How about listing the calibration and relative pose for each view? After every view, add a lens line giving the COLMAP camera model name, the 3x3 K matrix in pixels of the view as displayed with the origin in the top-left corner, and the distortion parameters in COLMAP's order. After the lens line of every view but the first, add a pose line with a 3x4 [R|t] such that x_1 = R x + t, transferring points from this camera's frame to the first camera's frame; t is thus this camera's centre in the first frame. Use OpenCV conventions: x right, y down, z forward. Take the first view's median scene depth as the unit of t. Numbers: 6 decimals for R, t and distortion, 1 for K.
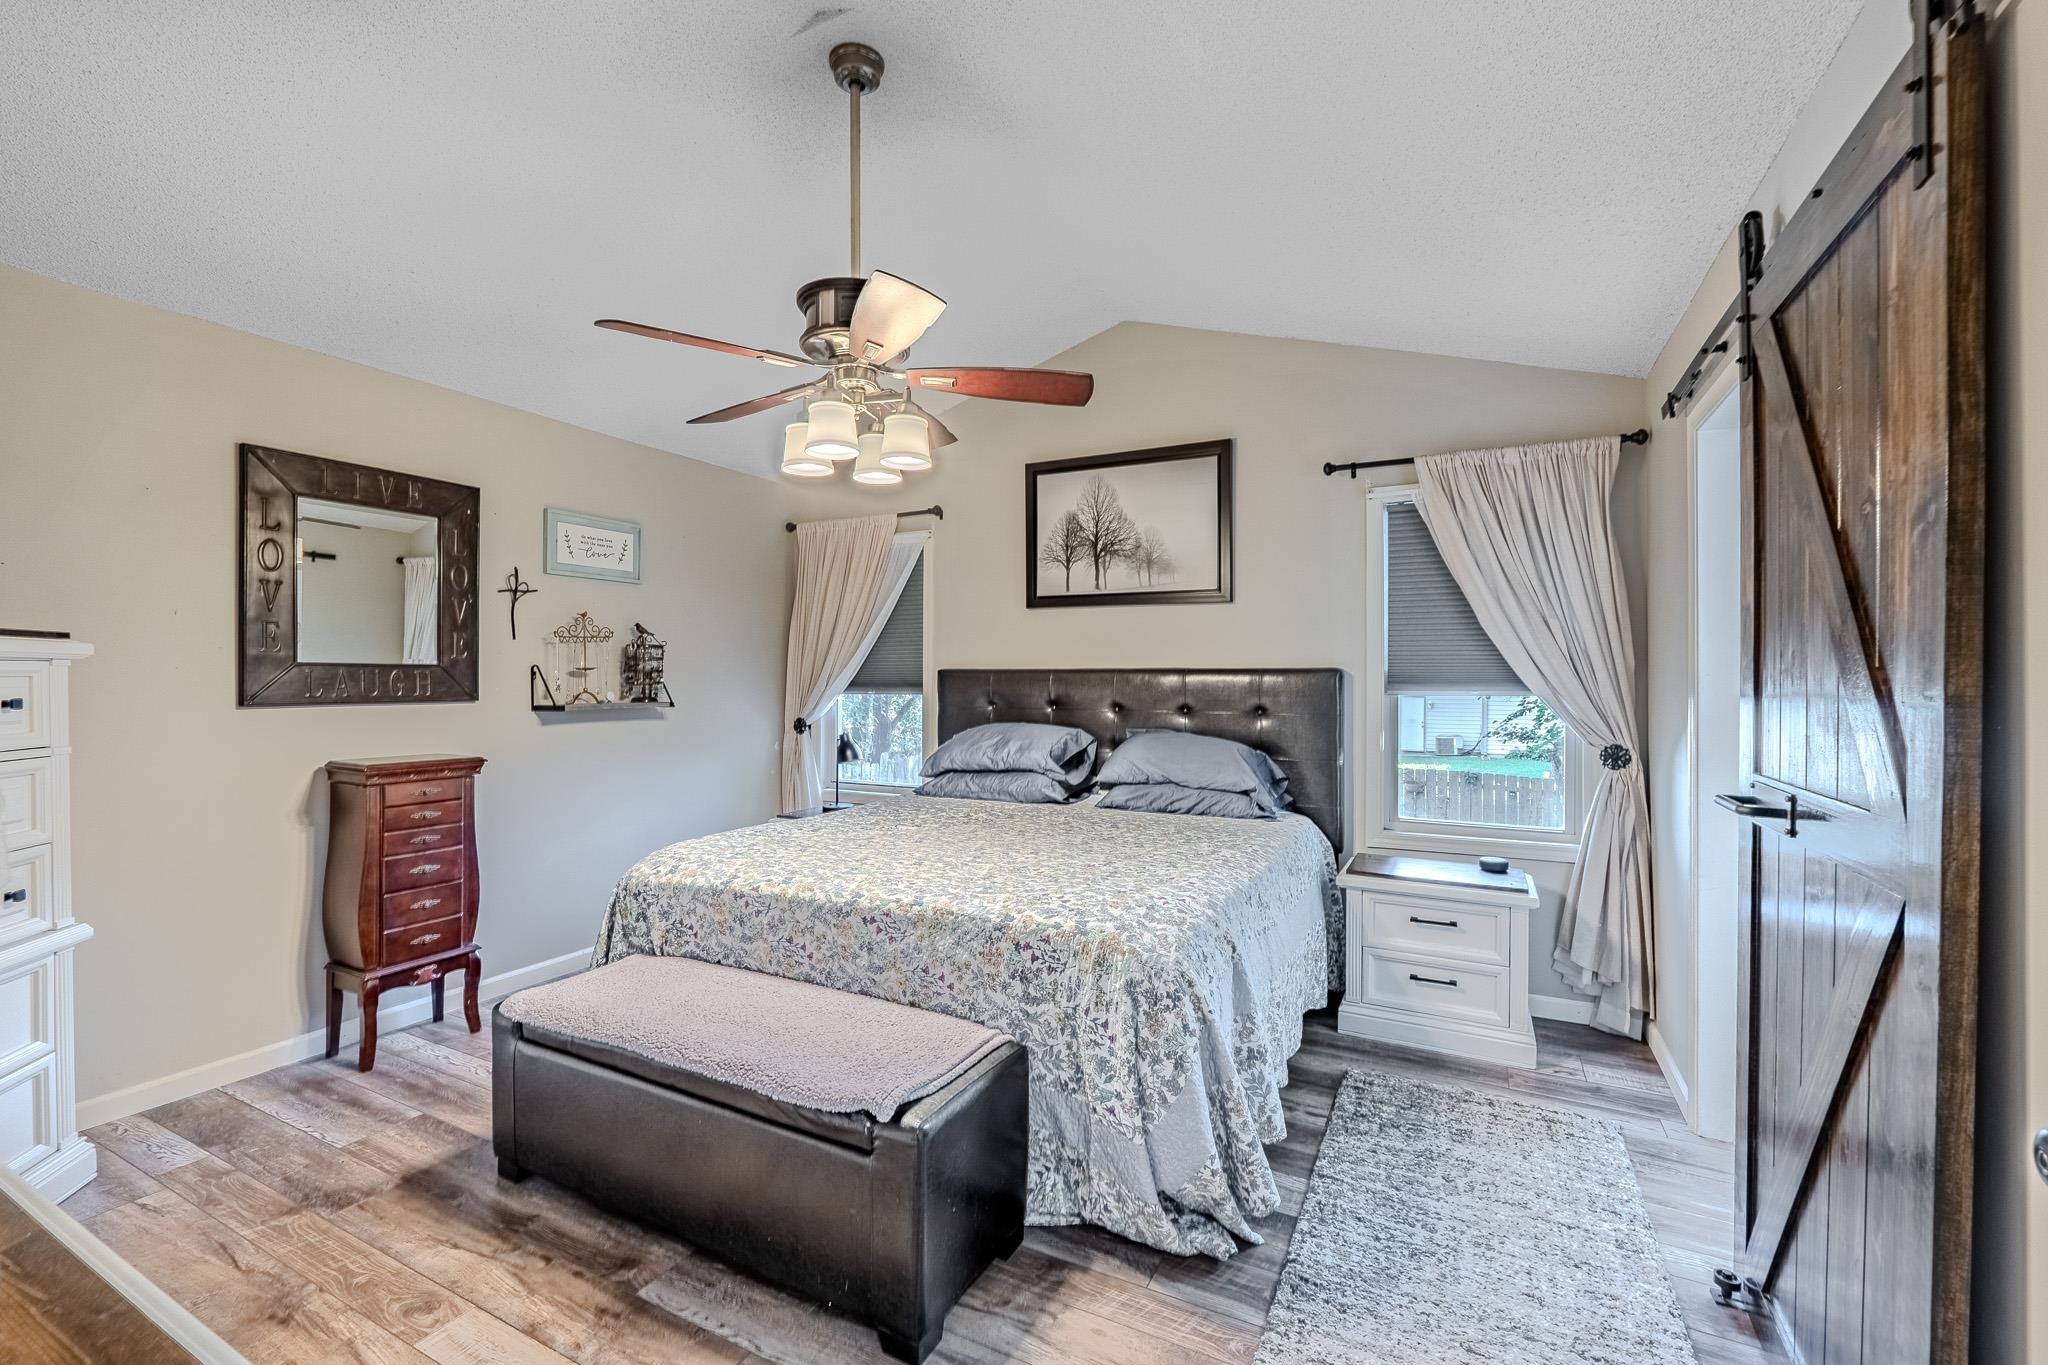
lens RADIAL K [[861.6, 0, 1020.6], [0, 861.6, 678.0], [0, 0, 1]] dist [-0.002159, -0.001174]
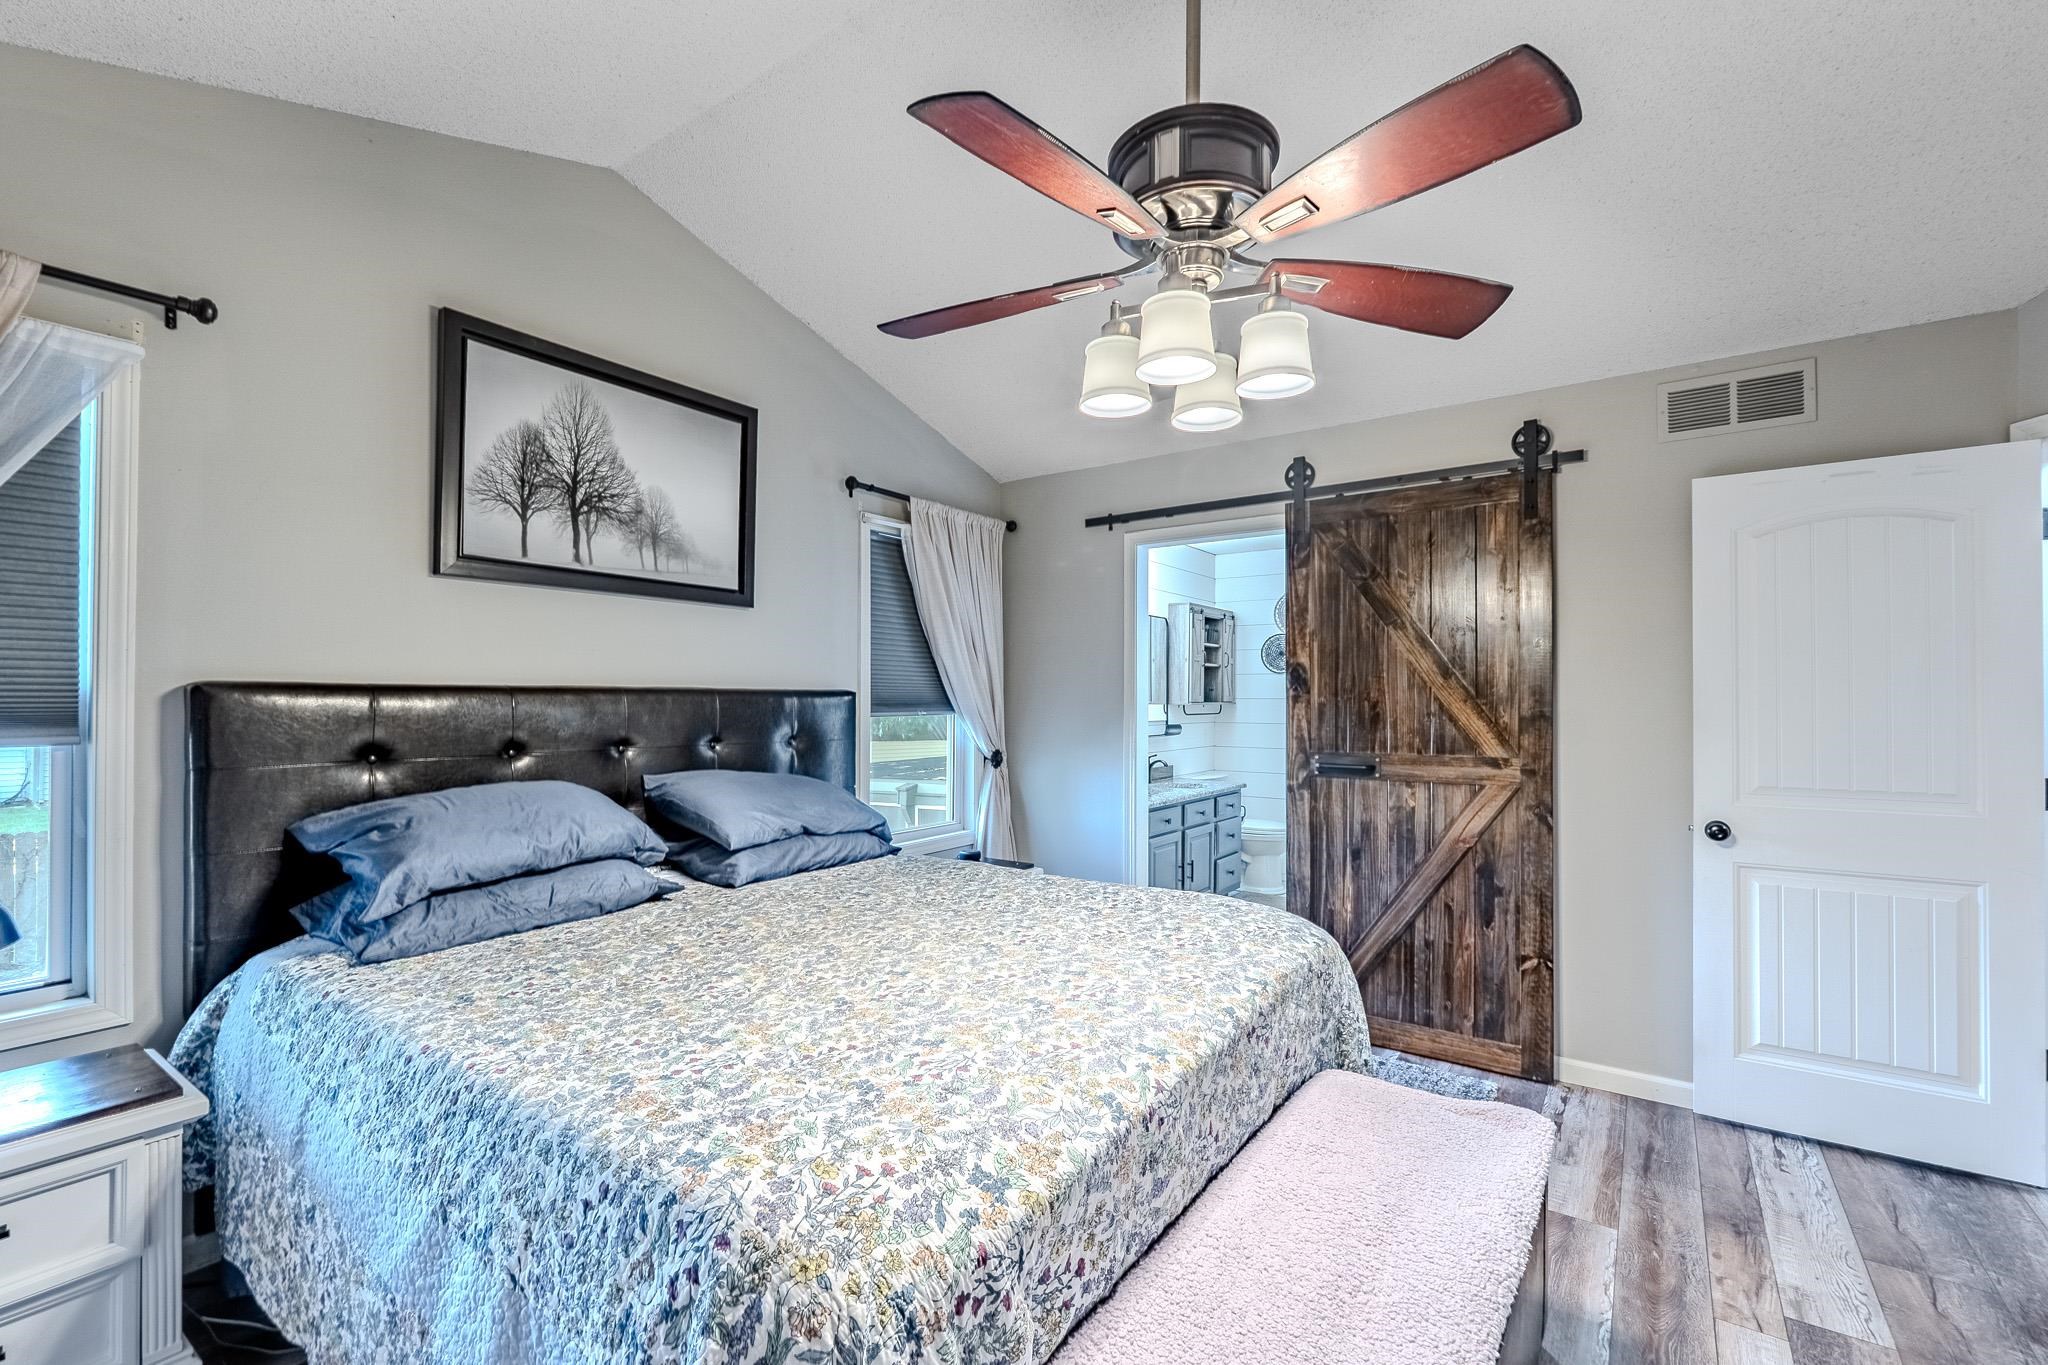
lens RADIAL K [[879.0, 0, 1030.4], [0, 879.0, 686.5], [0, 0, 1]] dist [-0.006264, -0.000375]
pose [[0.131099, 0.013526, 0.991277, -0.750649], [0.000250, 0.999906, -0.013676, -0.003073], [-0.991369, 0.002040, 0.131083, 0.860888]]
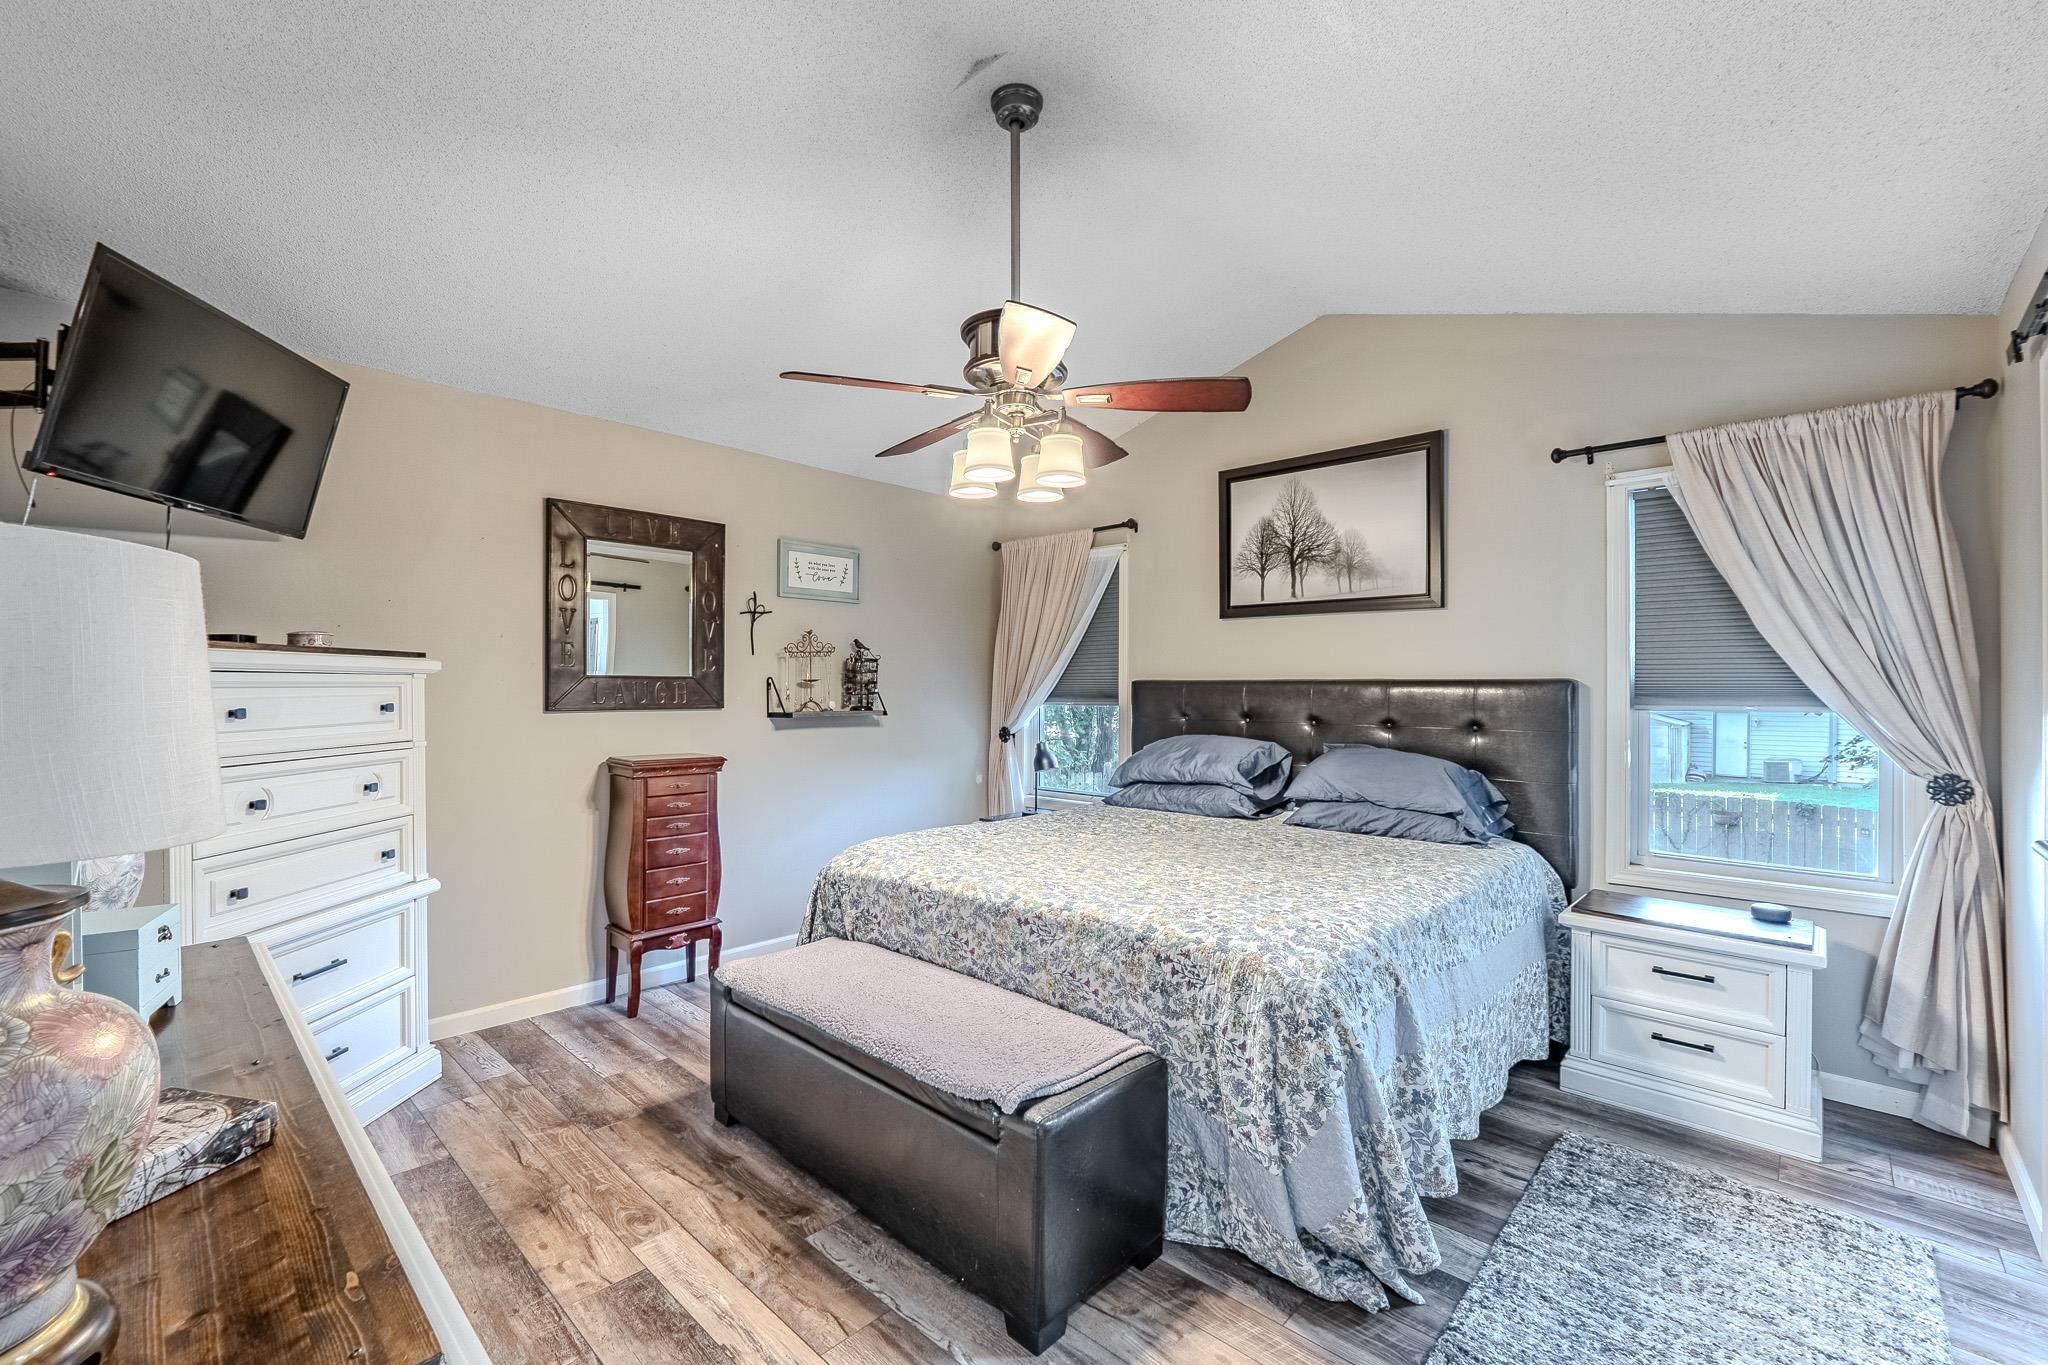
lens RADIAL K [[854.1, 0, 1021.6], [0, 854.1, 686.5], [0, 0, 1]] dist [-0.003154, -0.000721]
pose [[0.962997, 0.001303, -0.269508, 0.079289], [-0.002159, 0.999994, -0.002879, -0.000355], [0.269502, 0.003355, 0.962994, 0.002527]]
